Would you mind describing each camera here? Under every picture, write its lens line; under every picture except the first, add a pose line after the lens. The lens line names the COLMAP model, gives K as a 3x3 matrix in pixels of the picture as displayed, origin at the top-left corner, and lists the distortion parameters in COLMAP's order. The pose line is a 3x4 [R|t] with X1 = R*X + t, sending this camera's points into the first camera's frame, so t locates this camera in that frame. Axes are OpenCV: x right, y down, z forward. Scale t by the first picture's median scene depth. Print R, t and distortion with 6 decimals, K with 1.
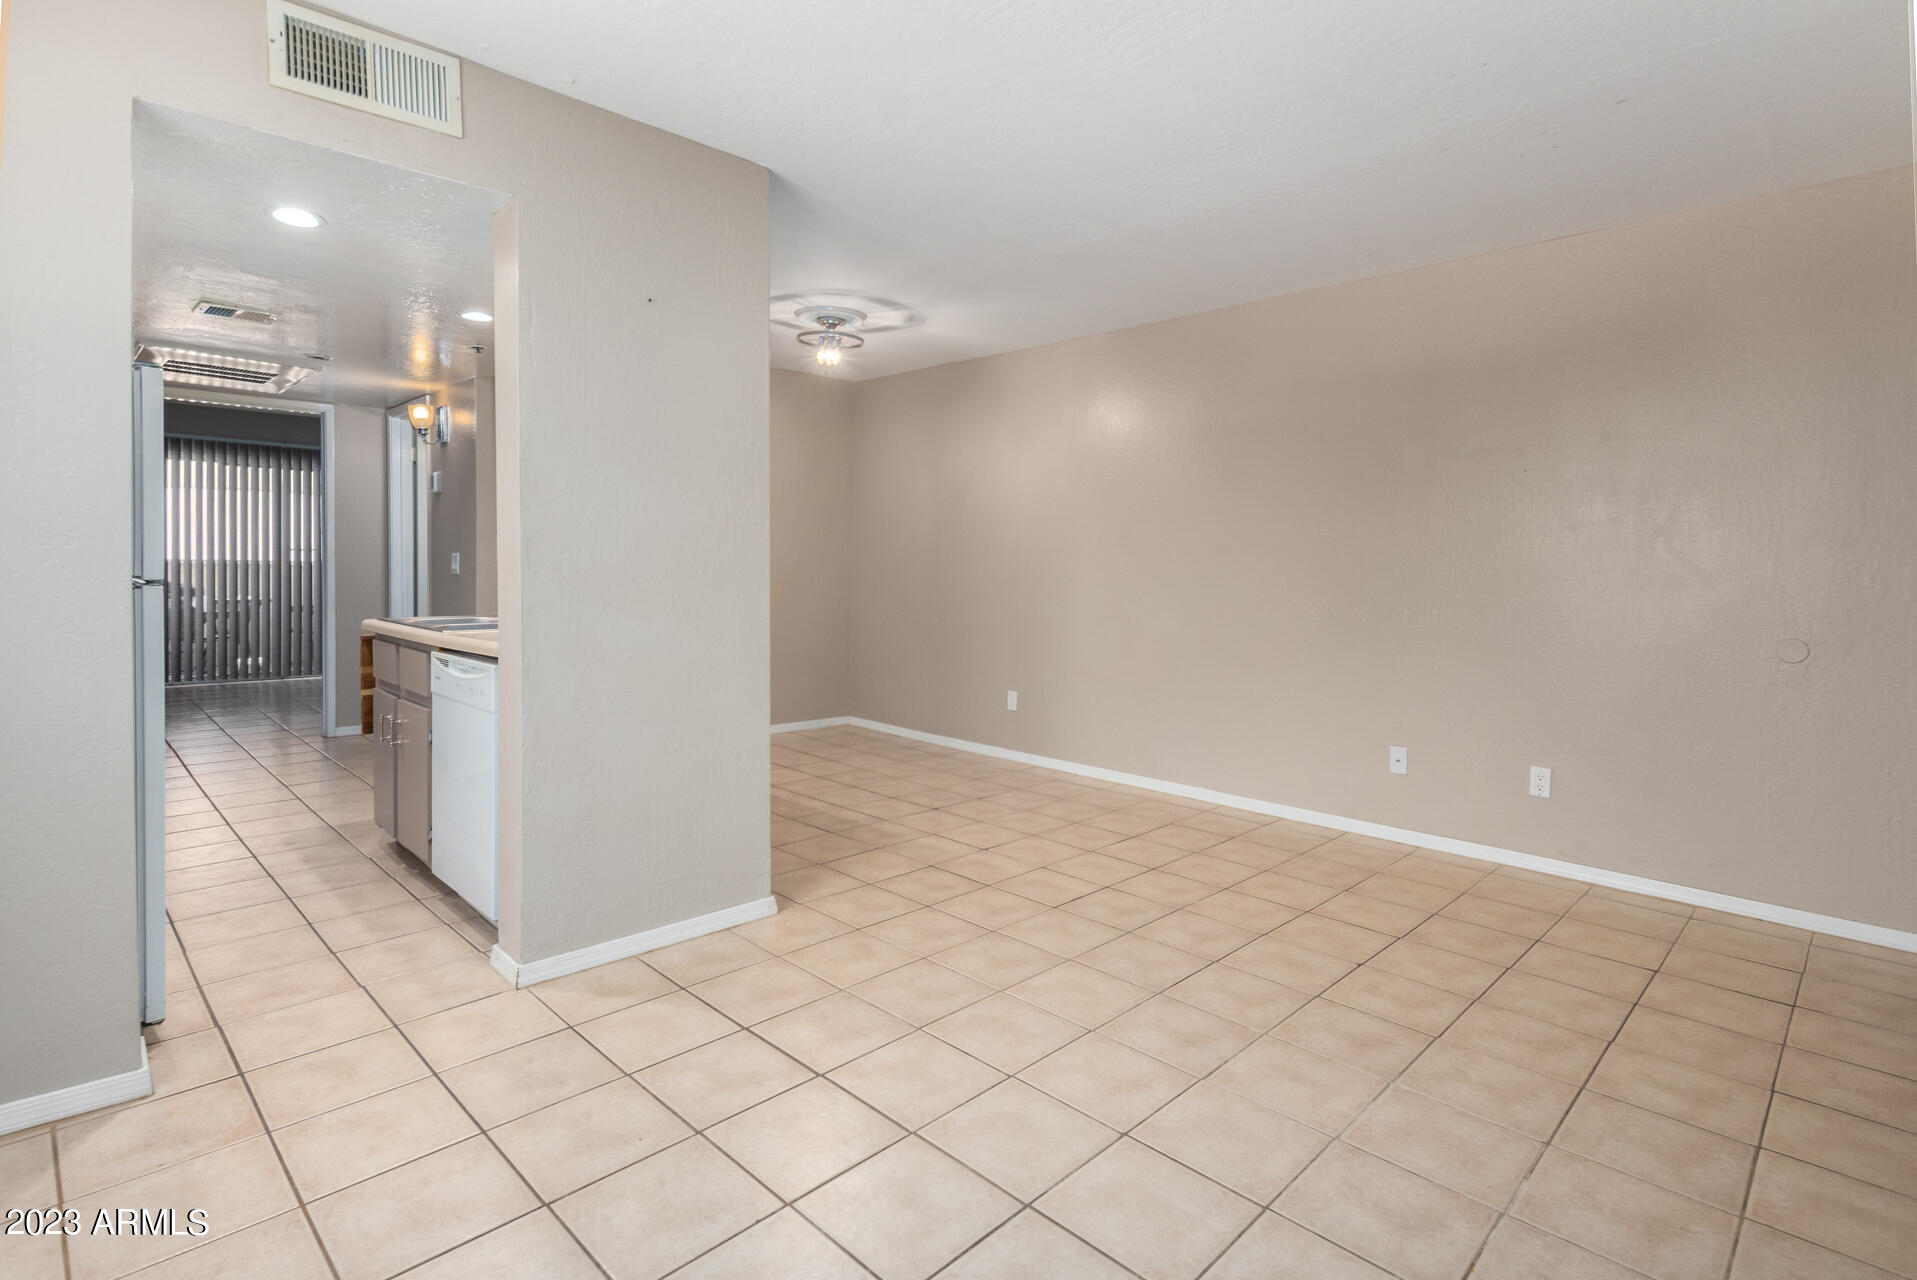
lens RADIAL K [[950.5, 0, 955.7], [0, 950.5, 578.1], [0, 0, 1]] dist [0.008058, 0.000353]
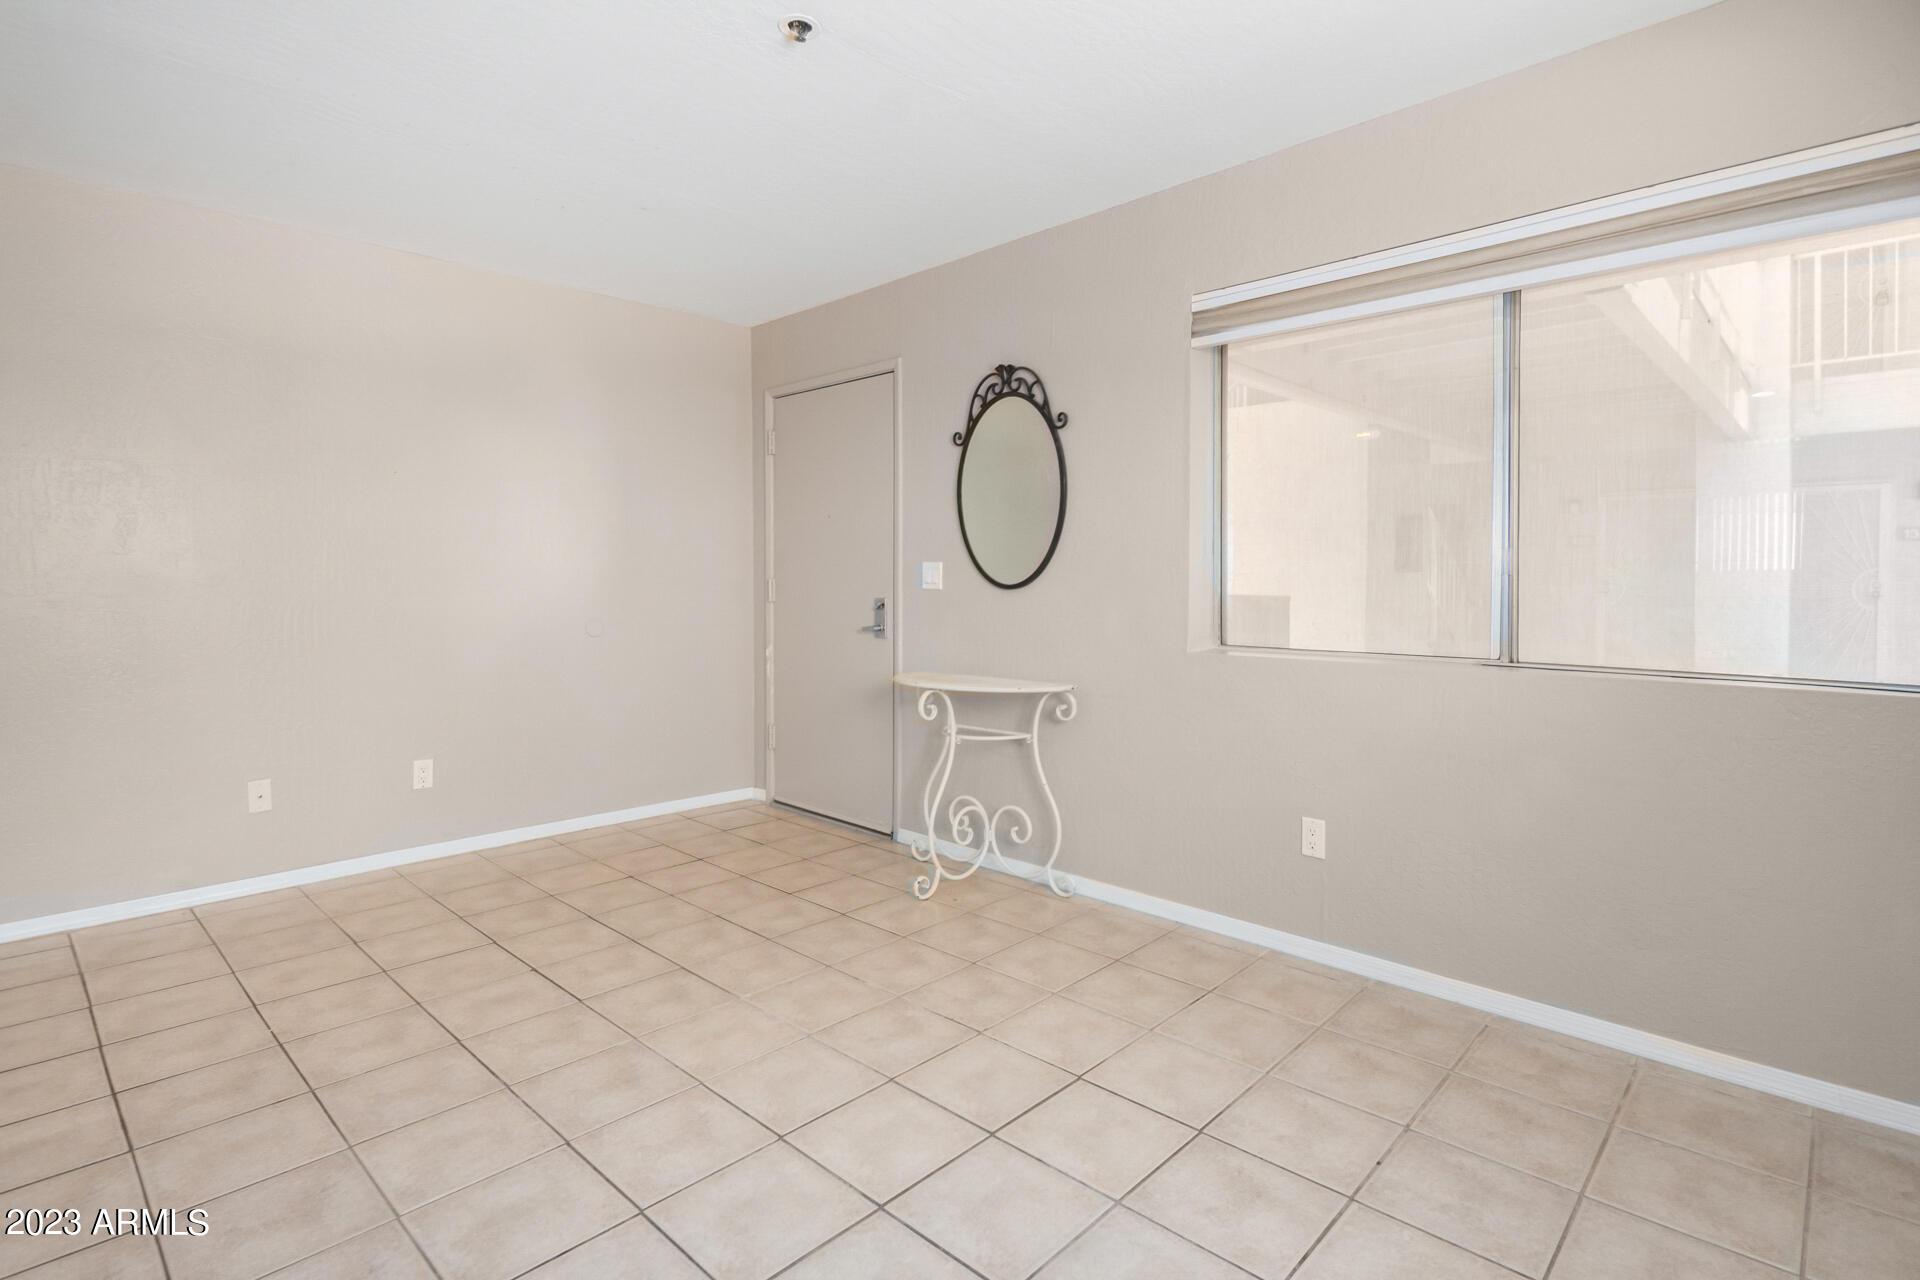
lens RADIAL K [[952.0, 0, 957.2], [0, 952.0, 578.0], [0, 0, 1]] dist [0.008058, 0.000353]
pose [[-0.024355, -0.015800, 0.999579, -0.625739], [0.011910, 0.999800, 0.016093, -0.013424], [-0.999632, 0.012296, -0.024162, 0.634699]]
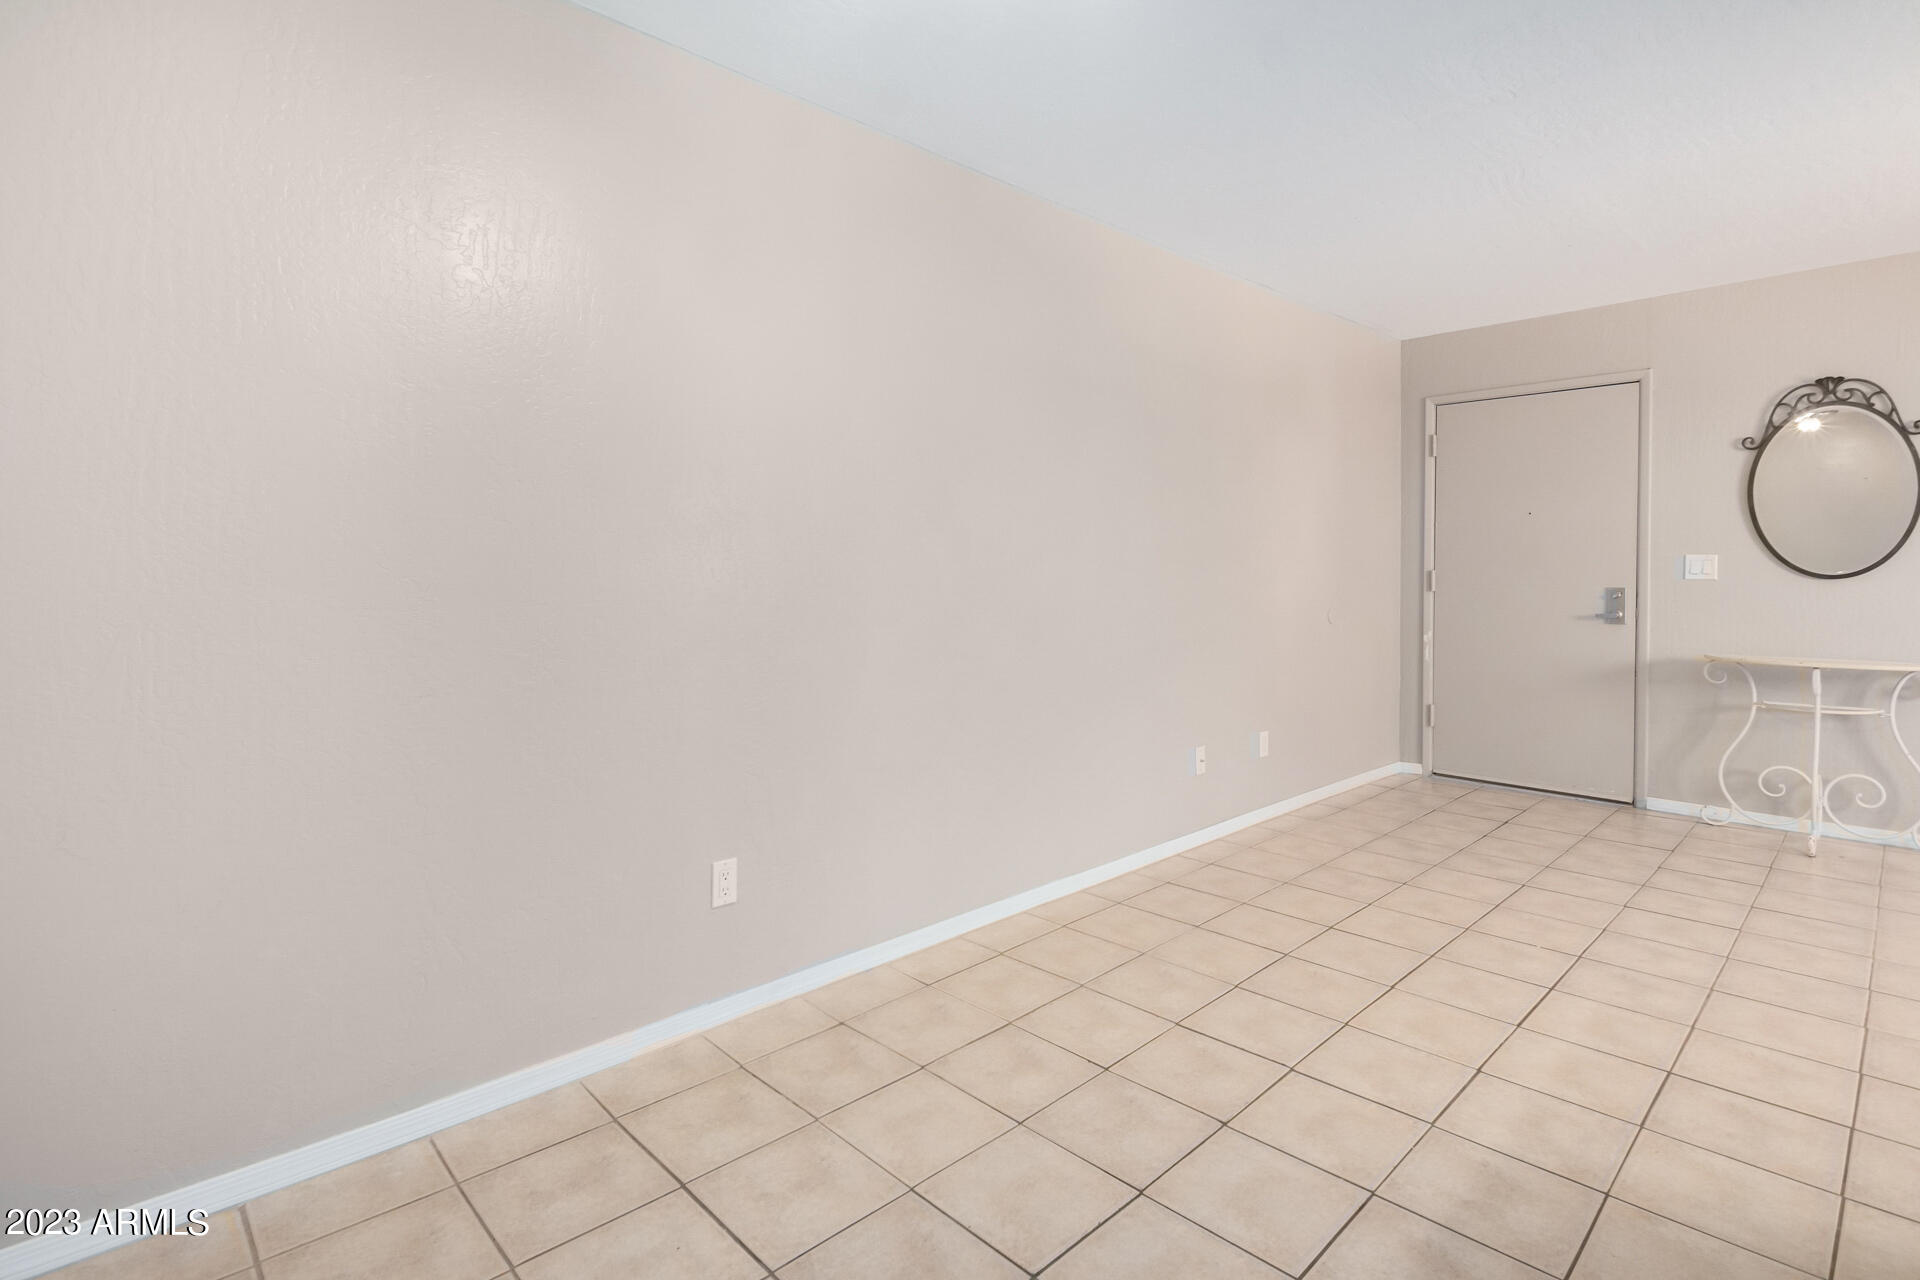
lens RADIAL K [[953.4, 0, 939.6], [0, 953.4, 587.0], [0, 0, 1]] dist [0.002071, -0.006372]
pose [[0.016162, -0.033436, 0.999310, -0.800814], [0.014393, 0.999345, 0.033205, -0.034828], [-0.999766, 0.013846, 0.016632, 1.984742]]
